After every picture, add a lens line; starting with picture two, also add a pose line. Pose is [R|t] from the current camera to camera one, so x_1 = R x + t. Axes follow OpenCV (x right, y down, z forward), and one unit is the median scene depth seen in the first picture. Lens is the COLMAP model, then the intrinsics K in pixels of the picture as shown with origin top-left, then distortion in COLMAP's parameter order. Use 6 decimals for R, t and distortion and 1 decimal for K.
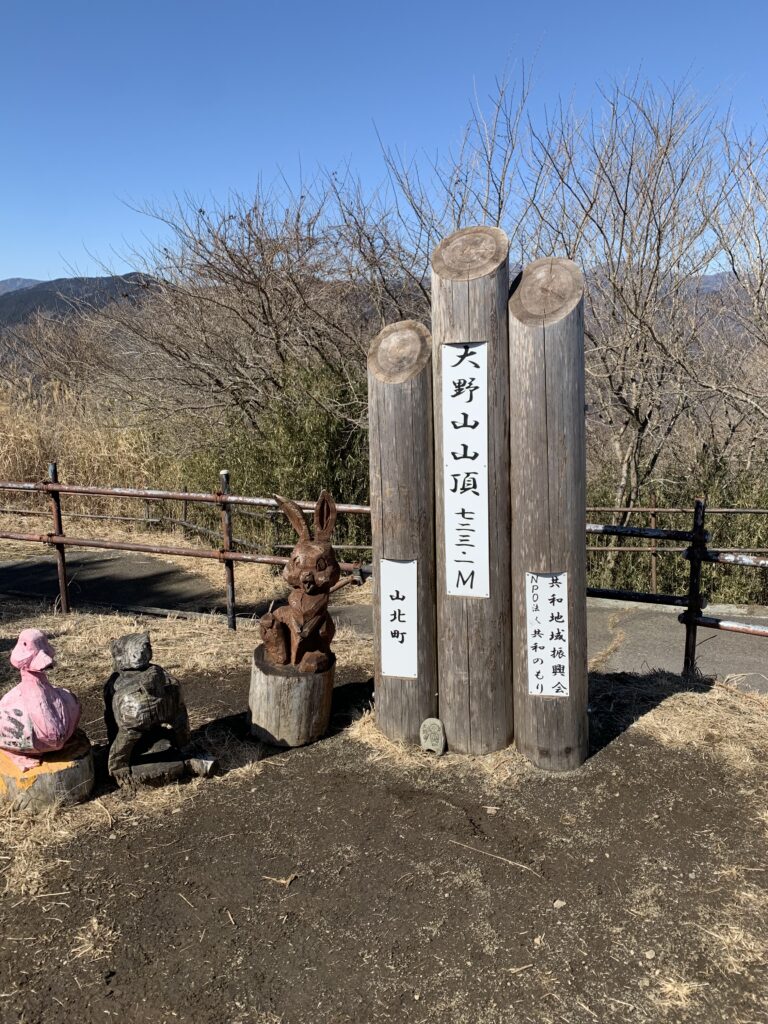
lens RADIAL K [[771.7, 0, 375.8], [0, 771.7, 509.8], [0, 0, 1]] dist [0.010819, -0.014969]
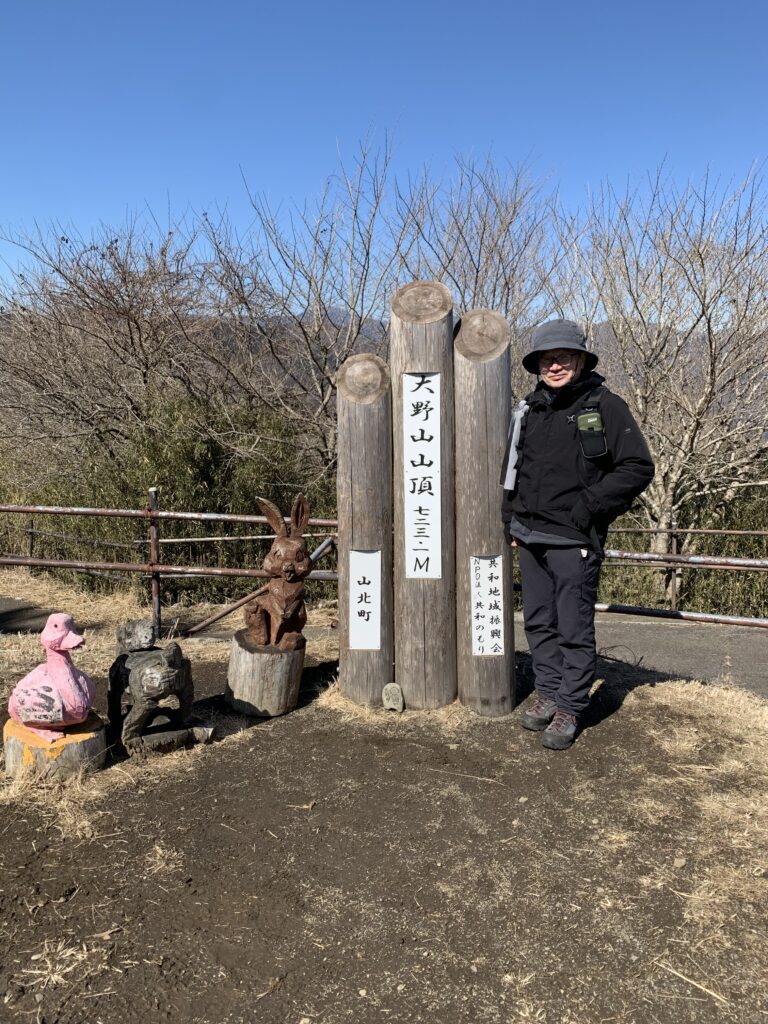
lens RADIAL K [[771.7, 0, 388.1], [0, 771.7, 514.8], [0, 0, 1]] dist [0.010819, -0.014969]
pose [[0.972953, -0.008469, 0.230848, -0.223751], [0.018363, 0.999001, -0.040742, 0.061933], [-0.230273, 0.043880, 0.972136, -0.189400]]
